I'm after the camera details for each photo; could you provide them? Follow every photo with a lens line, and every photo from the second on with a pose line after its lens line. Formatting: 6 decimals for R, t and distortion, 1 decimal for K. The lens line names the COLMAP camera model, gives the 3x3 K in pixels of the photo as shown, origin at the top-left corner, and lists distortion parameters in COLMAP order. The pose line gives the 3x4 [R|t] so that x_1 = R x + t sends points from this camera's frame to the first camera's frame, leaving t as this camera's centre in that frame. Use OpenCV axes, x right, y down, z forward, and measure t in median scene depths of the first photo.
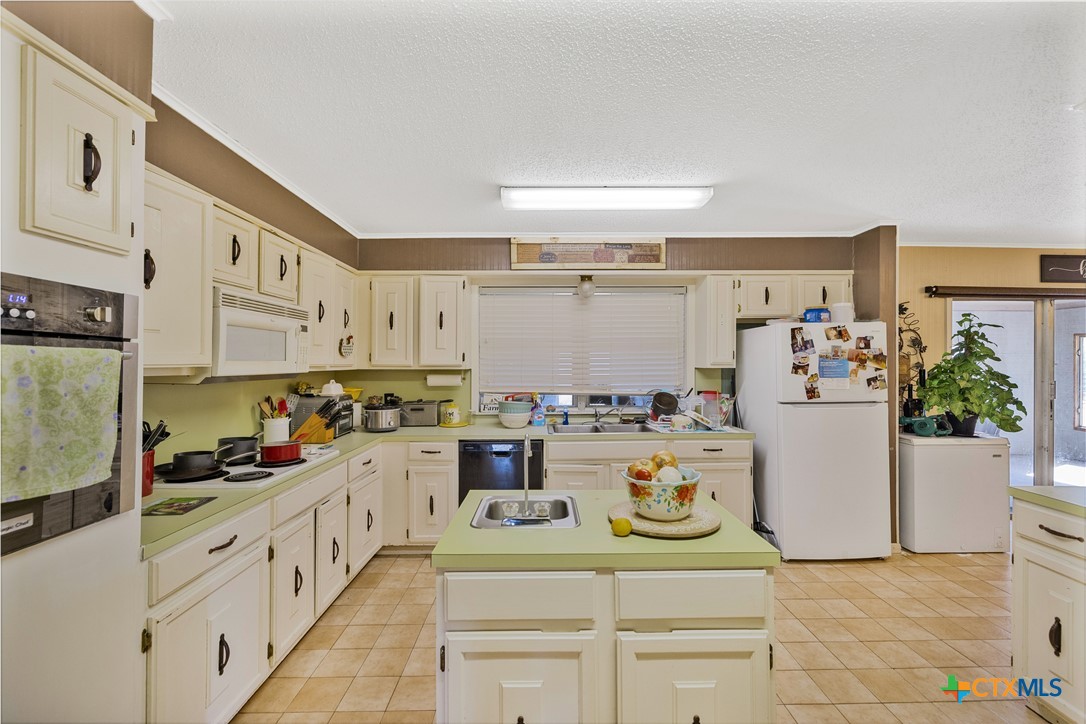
lens RADIAL K [[450.2, 0, 544.1], [0, 450.2, 362.2], [0, 0, 1]] dist [-0.002210, -0.000191]
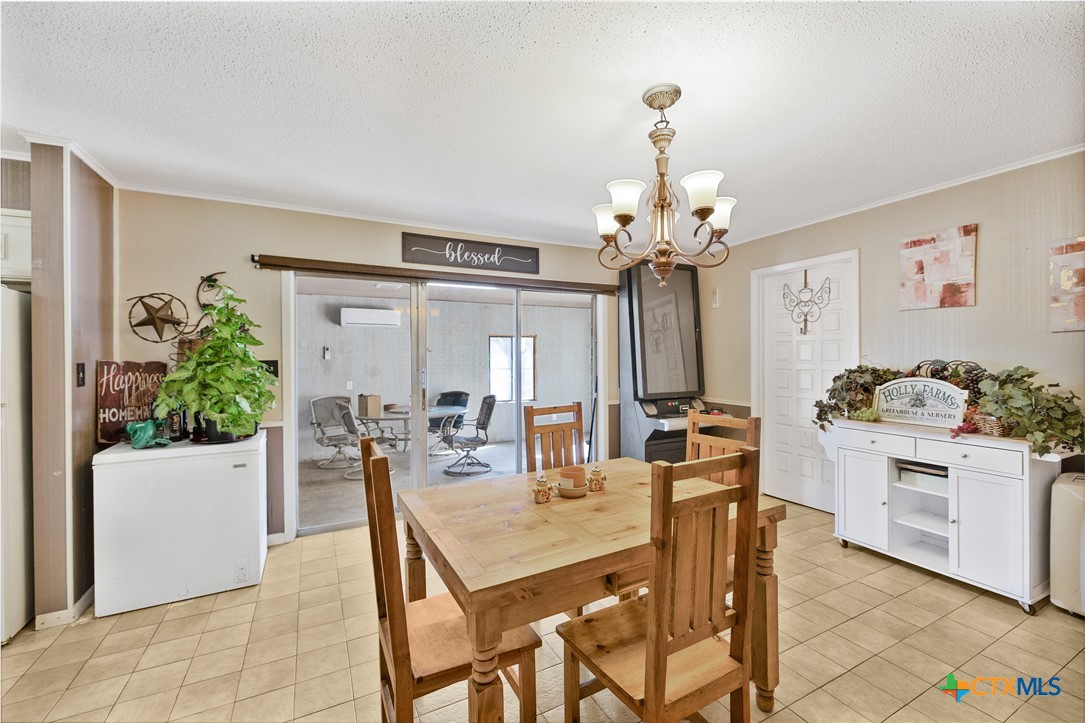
lens RADIAL K [[449.8, 0, 542.2], [0, 449.8, 358.8], [0, 0, 1]] dist [-0.002210, -0.000191]
pose [[0.892623, -0.009534, 0.450703, 0.946053], [0.006641, 0.999946, 0.008001, 0.014731], [-0.450755, -0.004149, 0.892638, 0.048861]]
